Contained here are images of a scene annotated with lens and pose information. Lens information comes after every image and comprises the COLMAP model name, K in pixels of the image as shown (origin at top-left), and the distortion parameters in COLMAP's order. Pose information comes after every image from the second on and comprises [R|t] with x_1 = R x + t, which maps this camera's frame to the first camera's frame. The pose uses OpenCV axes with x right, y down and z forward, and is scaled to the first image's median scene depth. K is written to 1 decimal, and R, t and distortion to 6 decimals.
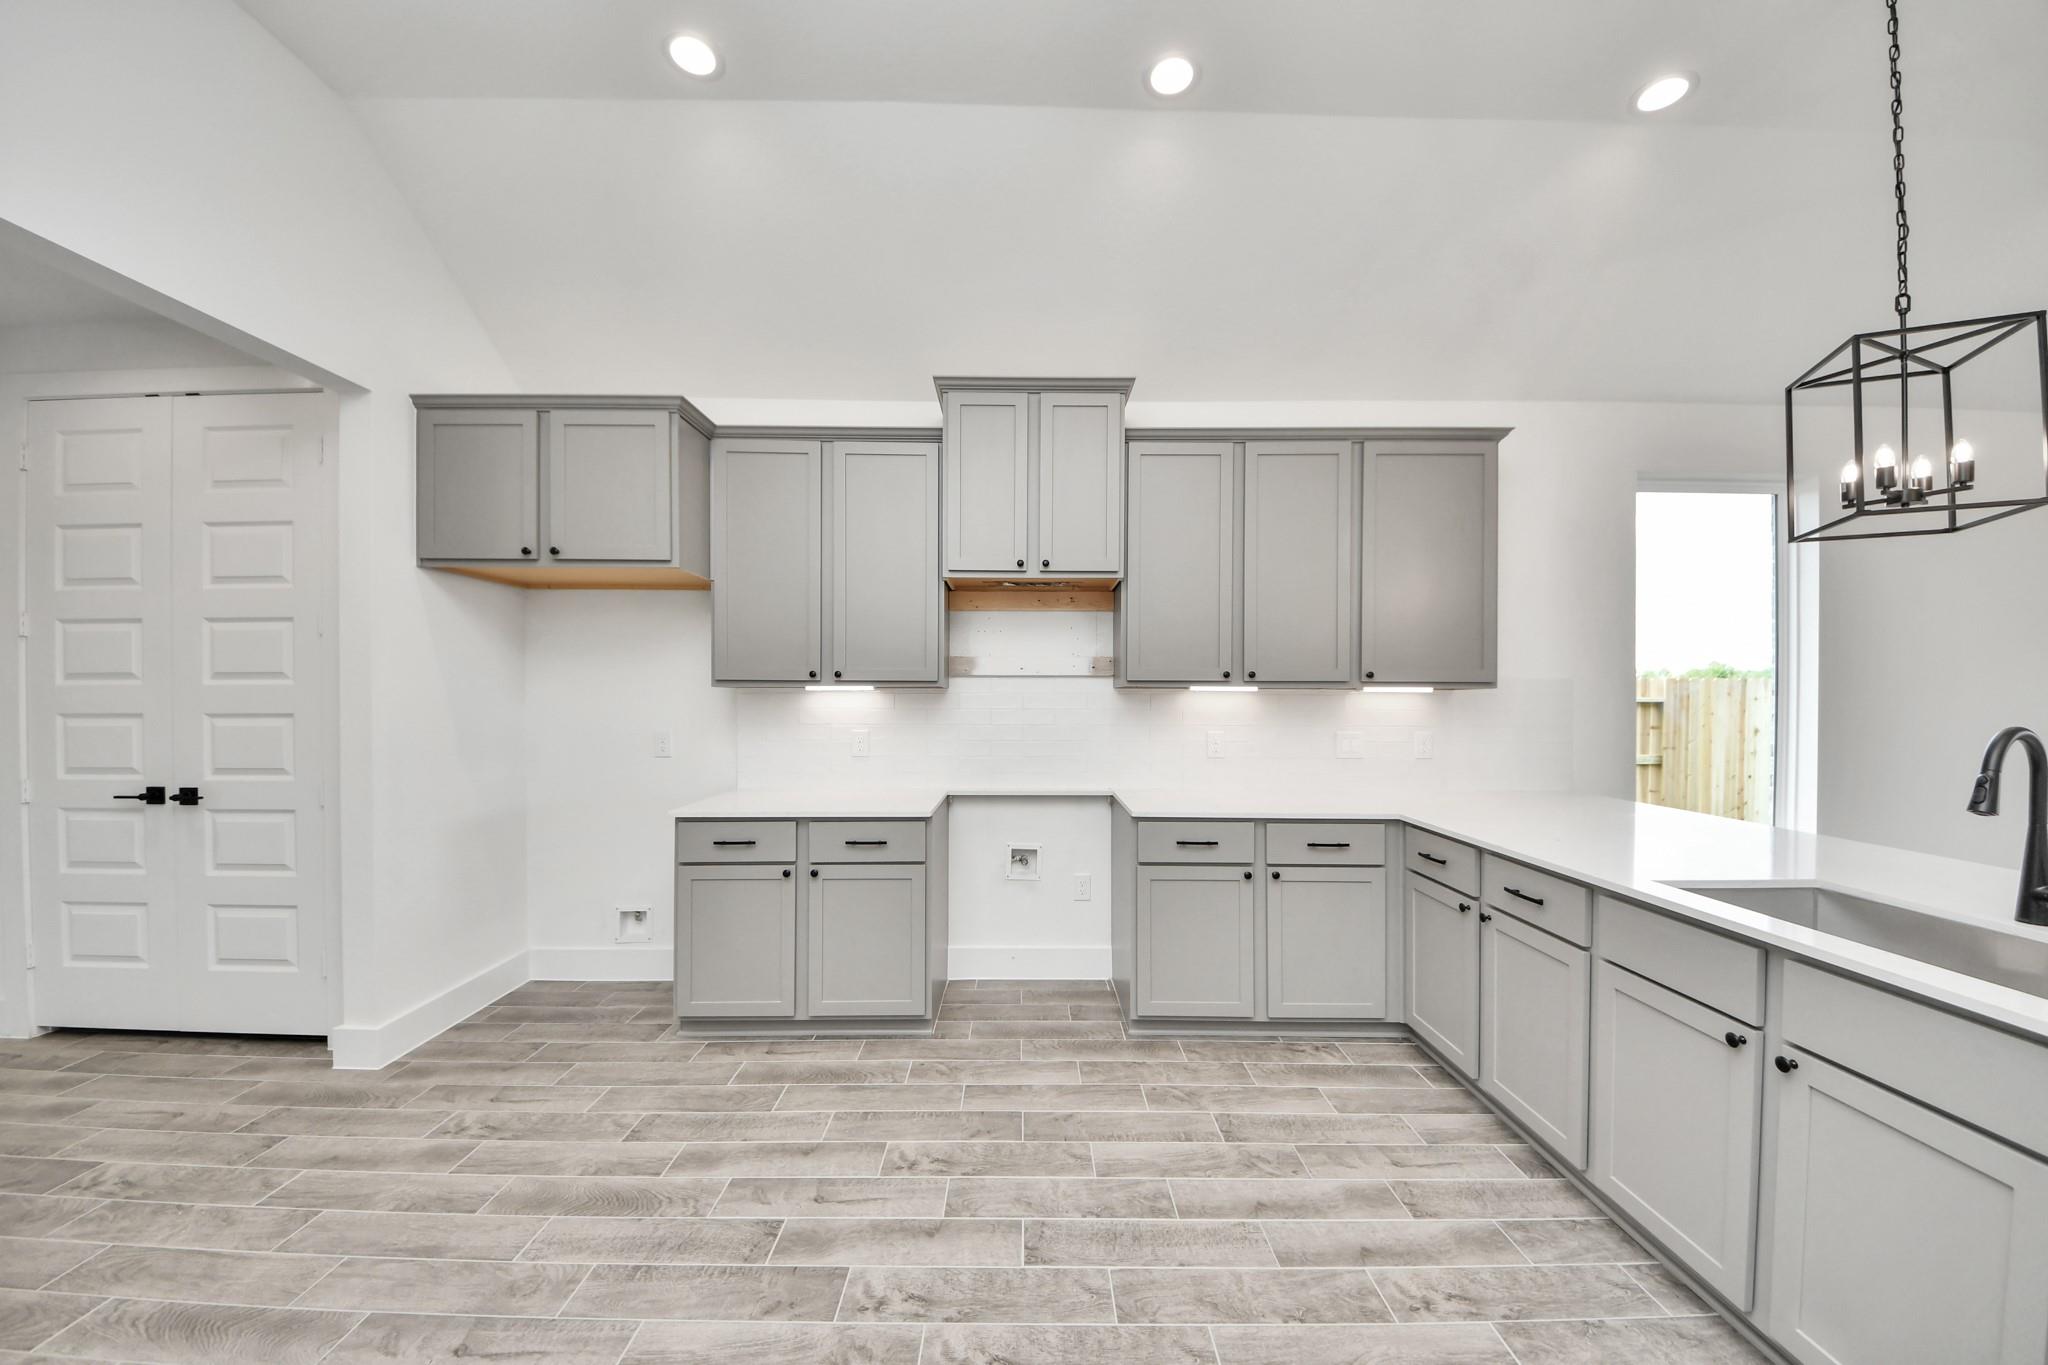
lens RADIAL K [[744.1, 0, 1037.7], [0, 744.1, 699.7], [0, 0, 1]] dist [0.002356, -0.003799]
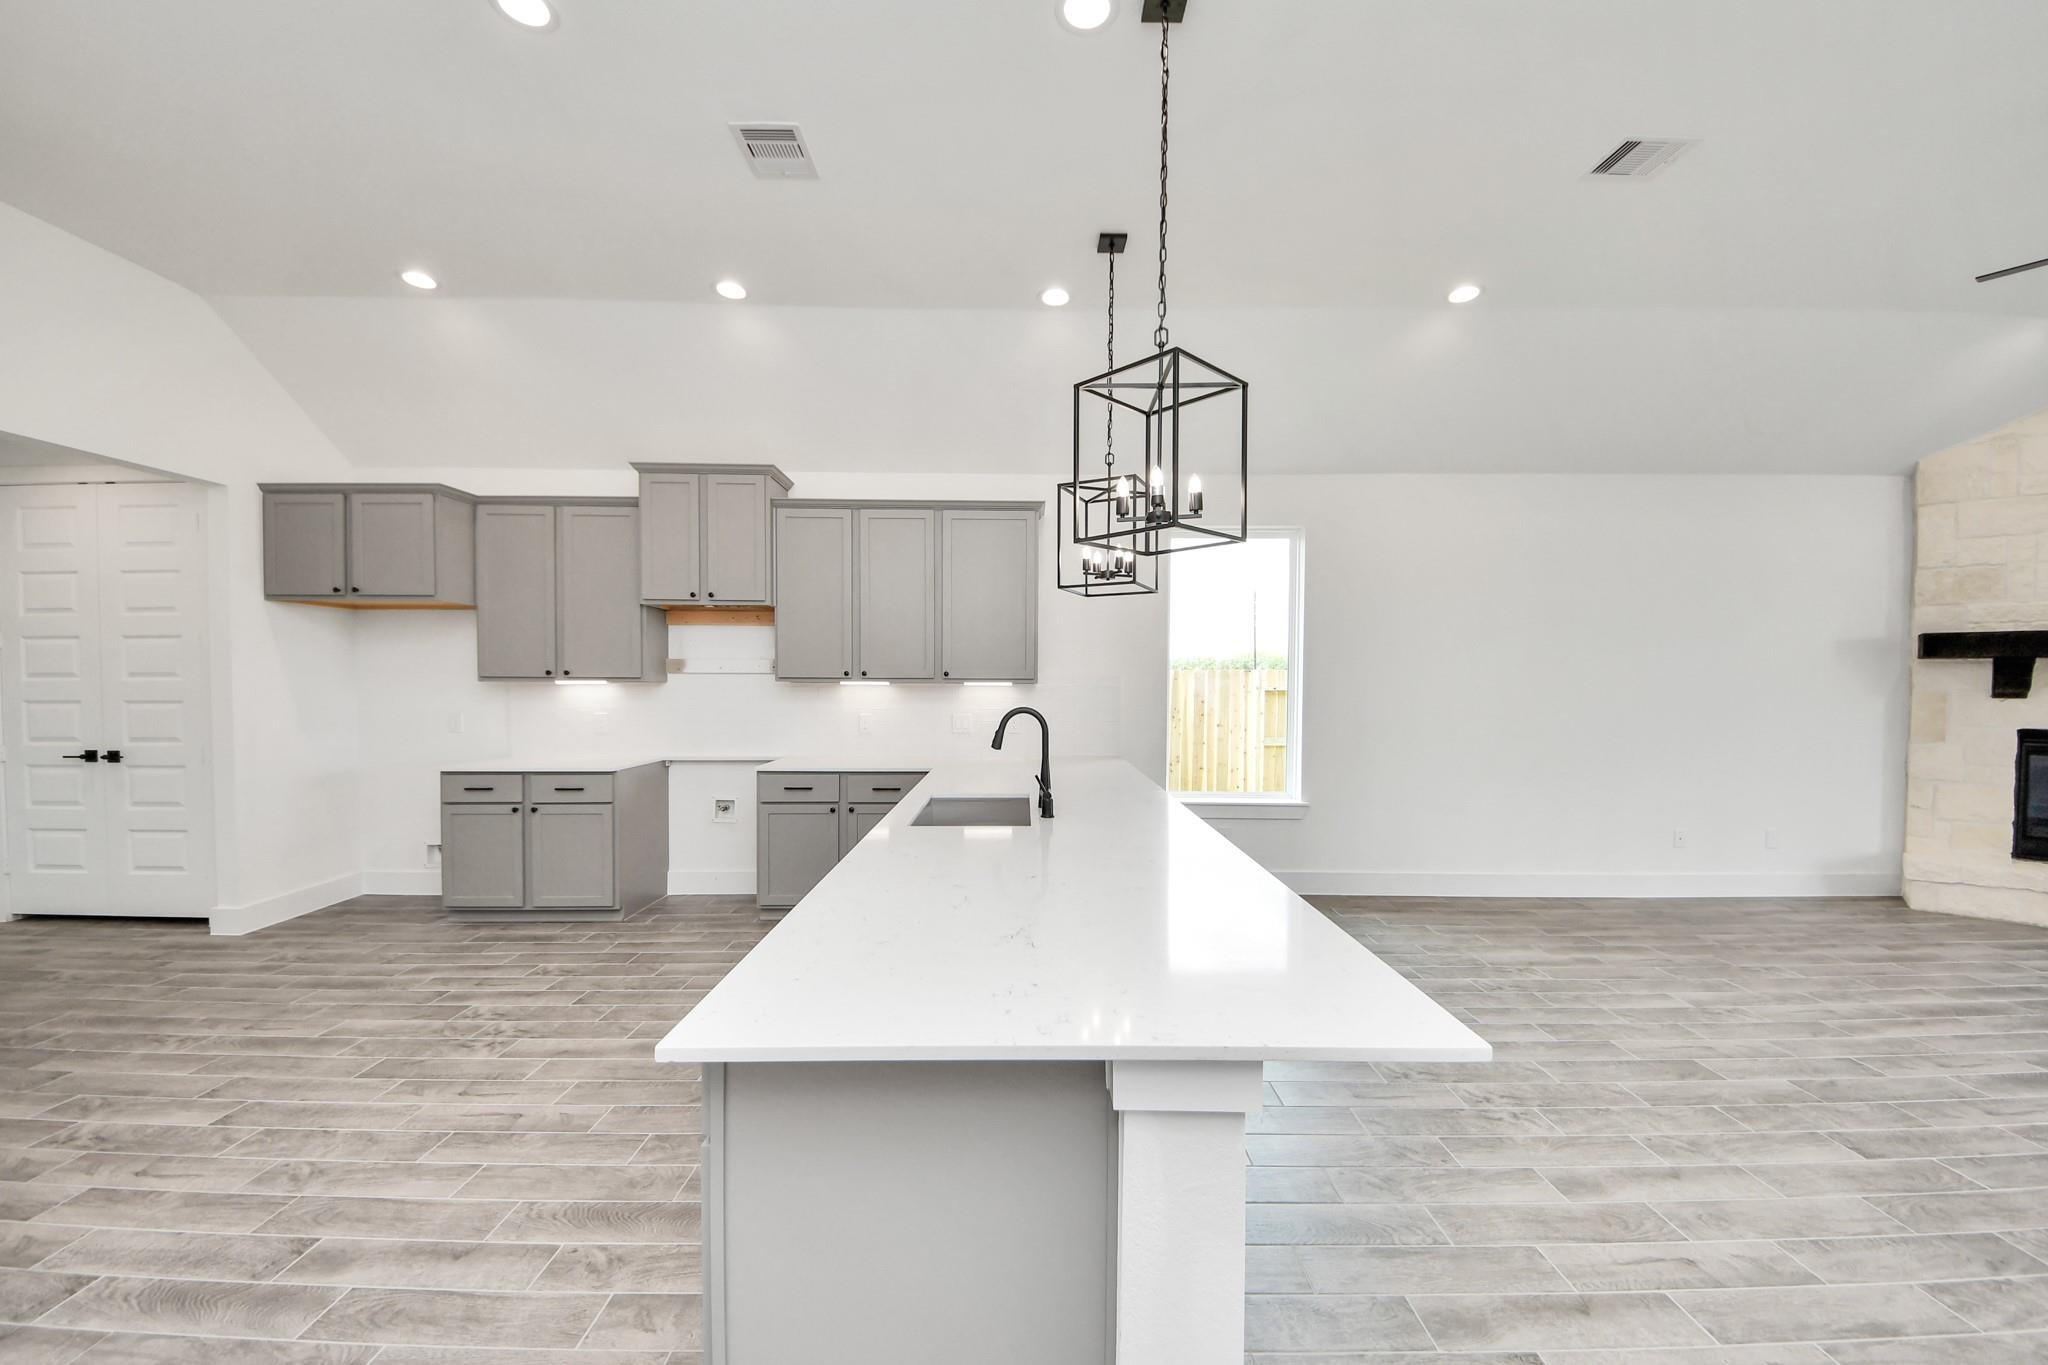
lens RADIAL K [[805.6, 0, 1032.0], [0, 805.6, 694.3], [0, 0, 1]] dist [-0.001672, -0.005012]
pose [[0.999997, -0.001077, 0.002277, 0.697725], [0.001035, 0.999831, 0.018351, -0.022505], [-0.002296, -0.018349, 0.999829, -0.602052]]
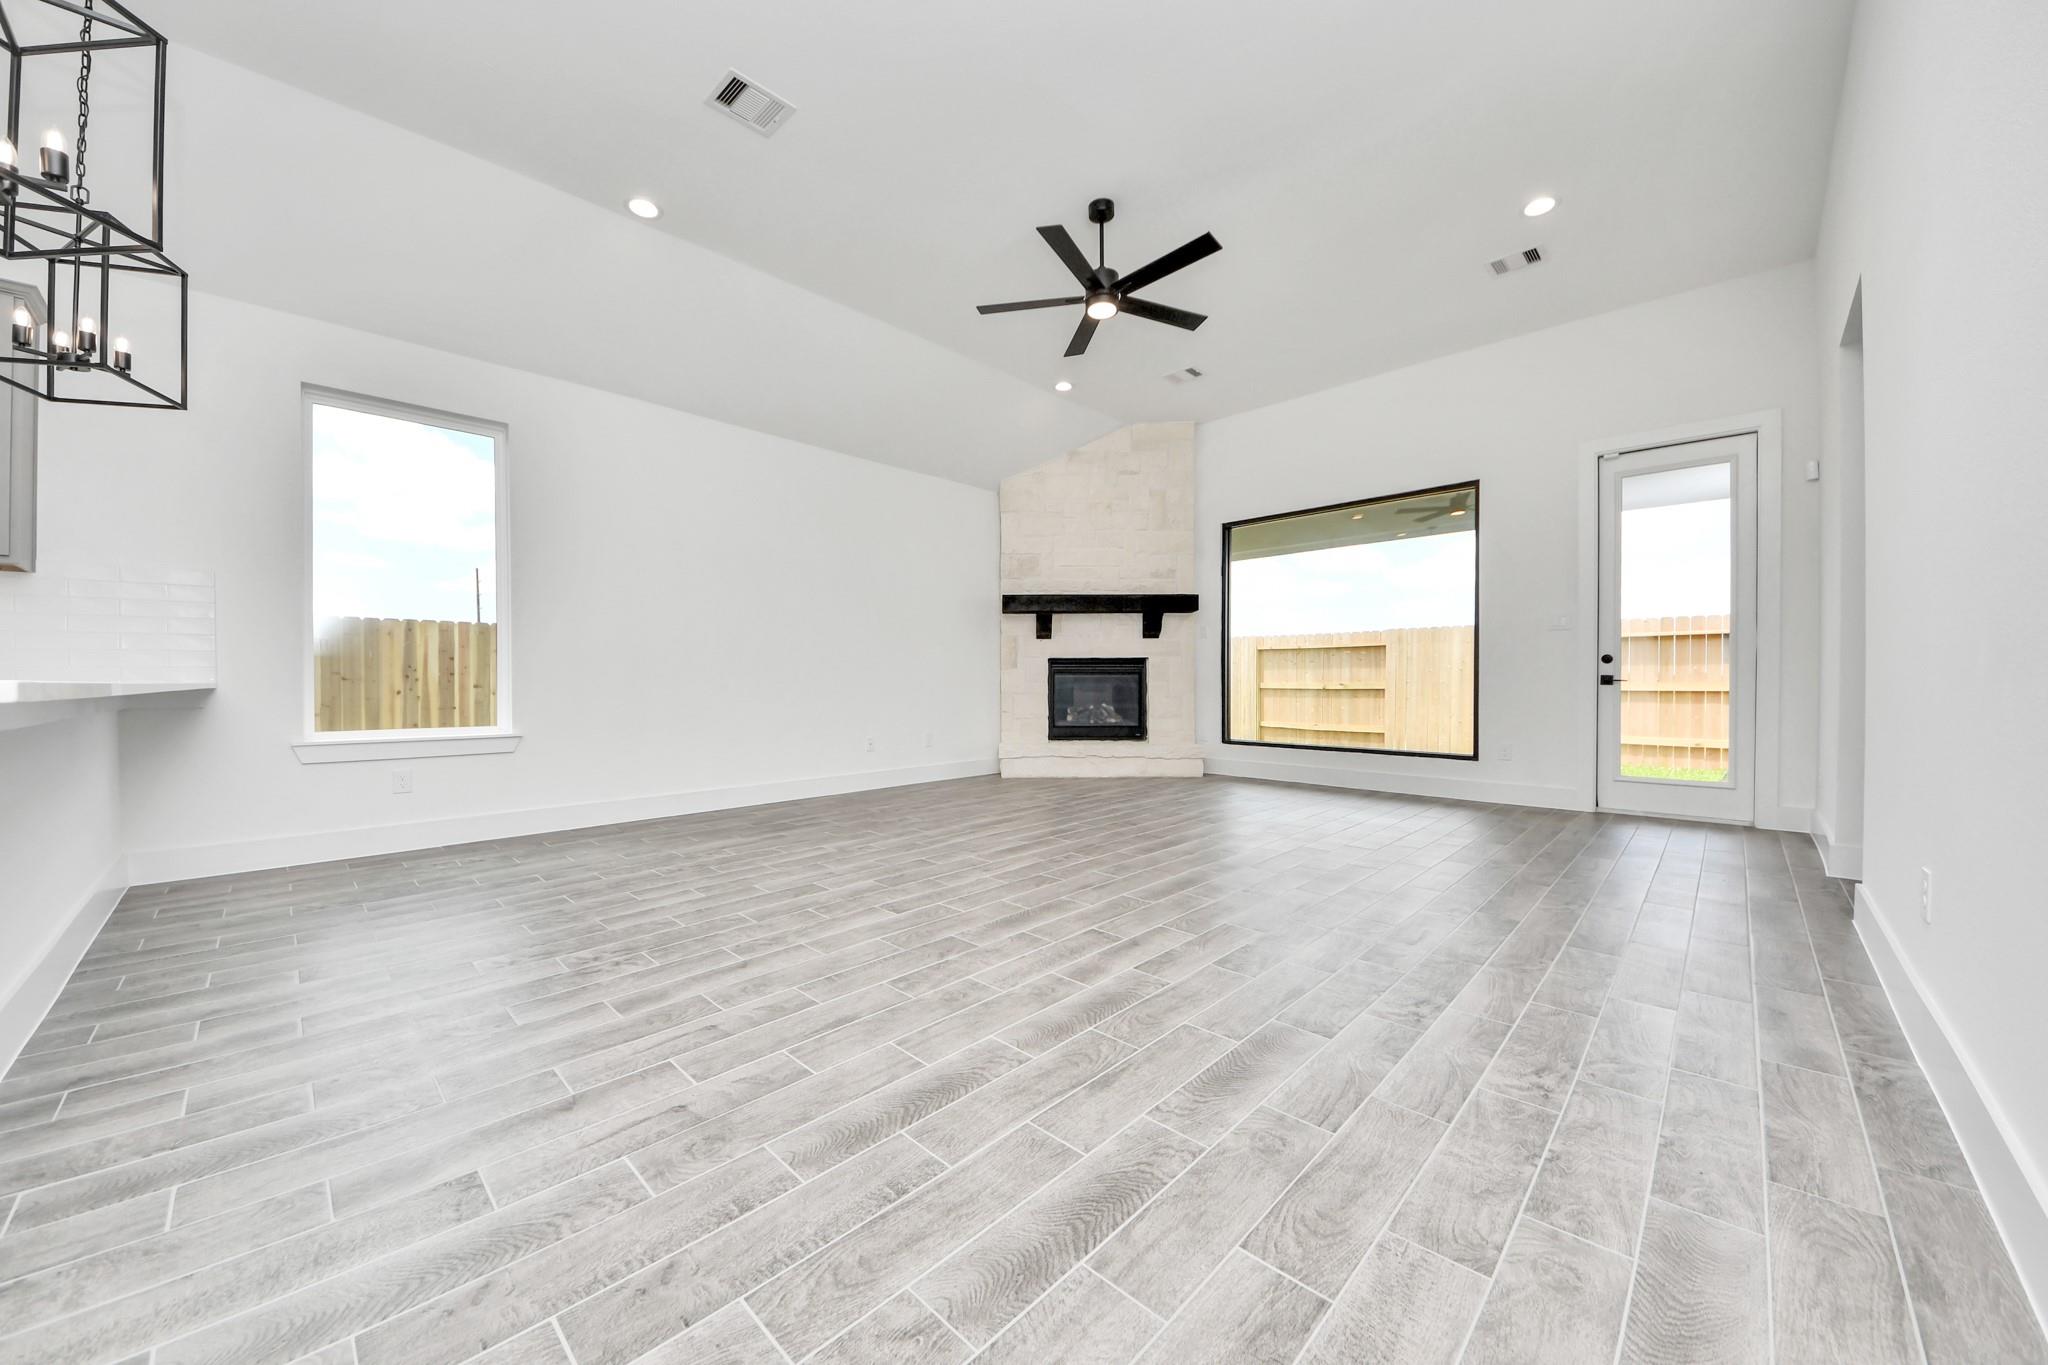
lens RADIAL K [[731.3, 0, 1018.4], [0, 731.3, 681.0], [0, 0, 1]] dist [0.002093, -0.001292]
pose [[0.709627, -0.008160, 0.704530, 1.009416], [0.012764, 0.999918, -0.001275, 0.176791], [-0.704462, 0.009897, 0.709673, -0.600134]]
